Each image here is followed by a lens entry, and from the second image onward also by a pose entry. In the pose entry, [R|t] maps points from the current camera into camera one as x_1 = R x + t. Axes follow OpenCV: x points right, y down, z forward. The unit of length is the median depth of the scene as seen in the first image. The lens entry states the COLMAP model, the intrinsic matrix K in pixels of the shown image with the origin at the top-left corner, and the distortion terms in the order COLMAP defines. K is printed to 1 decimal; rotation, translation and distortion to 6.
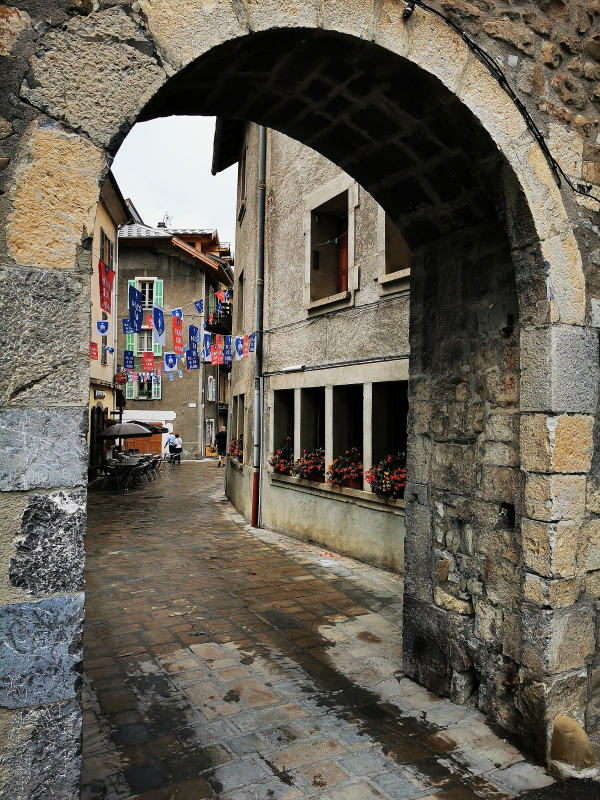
lens RADIAL K [[628.8, 0, 300.2], [0, 628.8, 401.4], [0, 0, 1]] dist [0.003005, -0.003240]
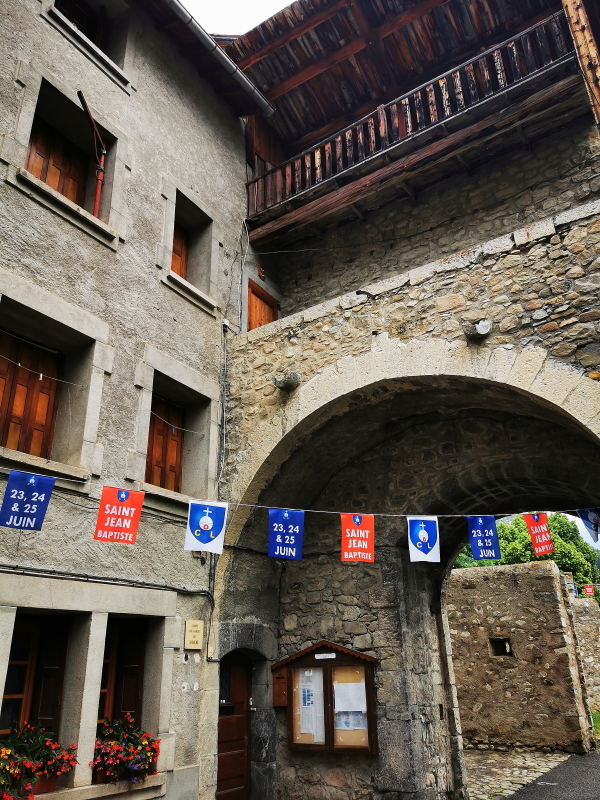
lens RADIAL K [[628.8, 0, 299.6], [0, 628.8, 400.8], [0, 0, 1]] dist [0.003005, -0.003240]
pose [[-0.471060, 0.348965, 0.810139, -0.655707], [-0.002493, 0.917890, -0.396828, 0.033760], [-0.882098, -0.188950, -0.431511, 1.135812]]
